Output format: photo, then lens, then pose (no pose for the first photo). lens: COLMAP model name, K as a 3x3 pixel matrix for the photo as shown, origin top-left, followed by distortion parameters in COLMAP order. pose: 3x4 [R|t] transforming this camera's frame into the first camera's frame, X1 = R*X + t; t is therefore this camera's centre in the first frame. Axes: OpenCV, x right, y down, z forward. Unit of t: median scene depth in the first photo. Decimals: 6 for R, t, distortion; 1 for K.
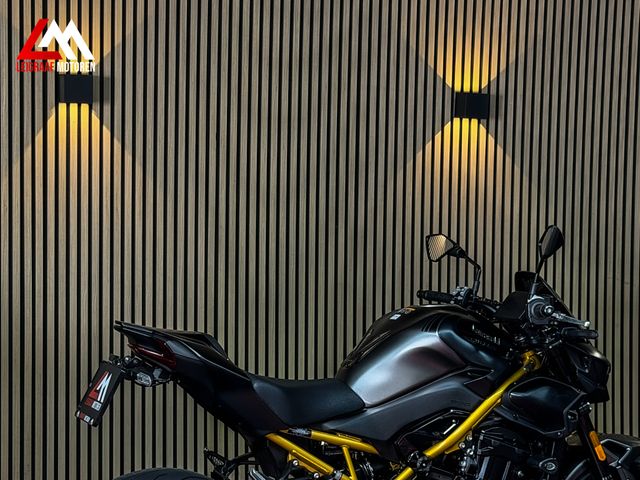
lens RADIAL K [[1421.1, 0, 320.3], [0, 1421.1, 243.0], [0, 0, 1]] dist [0.117973, 0.269627]
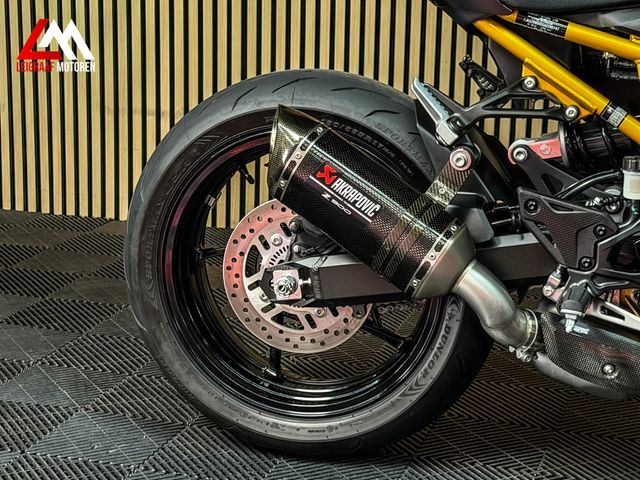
lens RADIAL K [[1421.1, 0, 320.3], [0, 1421.1, 243.0], [0, 0, 1]] dist [0.117973, 0.269627]
pose [[0.782056, 0.157261, -0.603040, 0.187791], [-0.032831, 0.976691, 0.212125, 0.078194], [0.622343, -0.146095, 0.768990, 0.409908]]
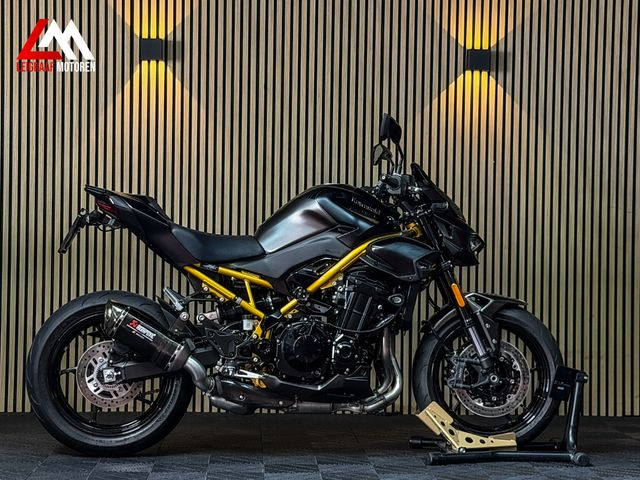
lens RADIAL K [[1412.0, 0, 320.9], [0, 1412.0, 241.0], [0, 0, 1]] dist [0.121706, 0.260731]
pose [[0.952854, 0.007052, -0.303348, 0.383138], [-0.020587, 0.998929, -0.041442, 0.123074], [0.302731, 0.045733, 0.951978, -0.208954]]
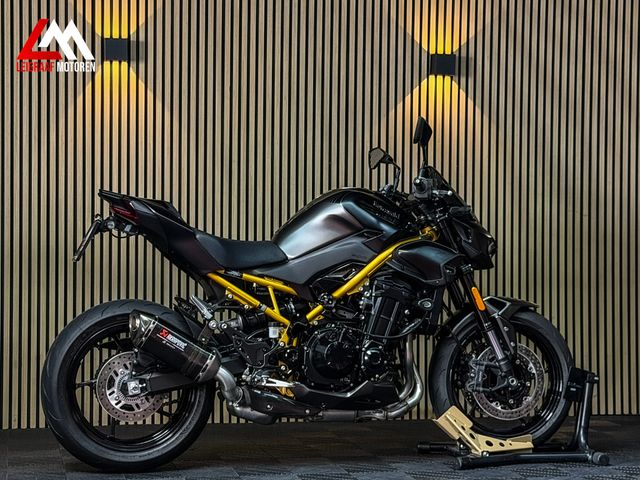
lens RADIAL K [[1421.1, 0, 320.3], [0, 1421.1, 243.0], [0, 0, 1]] dist [0.117973, 0.269627]
pose [[0.989155, -0.002778, -0.146848, 0.200223], [-0.004181, 0.998883, -0.047060, 0.126527], [0.146815, 0.047163, 0.988039, -0.240071]]
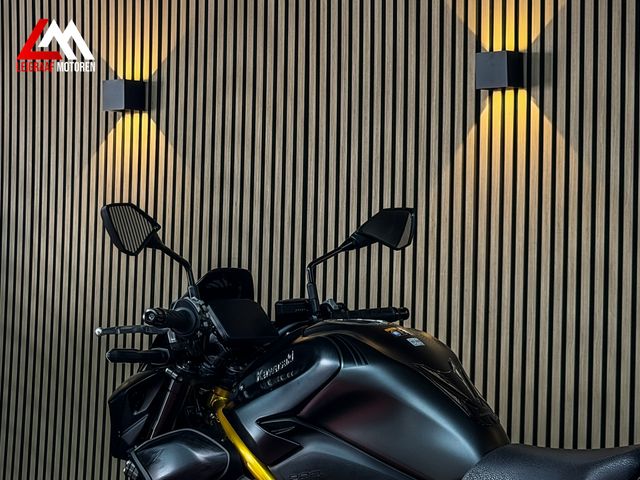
lens RADIAL K [[1467.0, 0, 320.0], [0, 1467.0, 240.0], [0, 0, 1]] dist [0.128974, 0.138657]
pose [[0.554502, -0.015487, -0.832038, 0.447752], [-0.058009, 0.996675, -0.057211, 0.037566], [0.830158, 0.079990, 0.551760, 0.474481]]
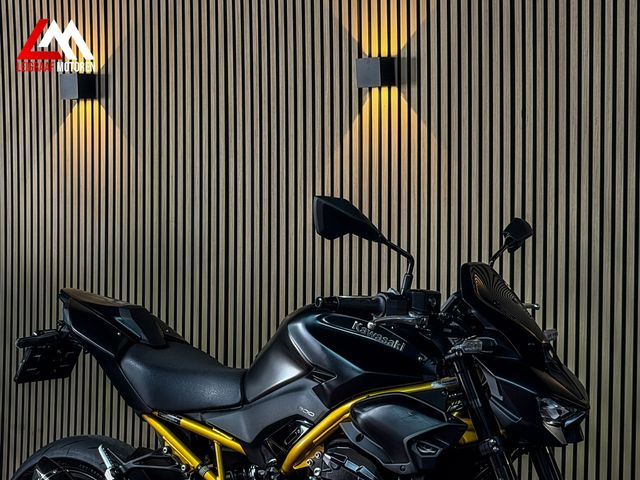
lens RADIAL K [[1421.1, 0, 320.3], [0, 1421.1, 243.0], [0, 0, 1]] dist [0.117973, 0.269627]
pose [[0.567278, 0.025264, -0.823139, 0.617479], [-0.038872, 0.999237, 0.003879, 0.007608], [0.822609, 0.029796, 0.567827, 0.412259]]
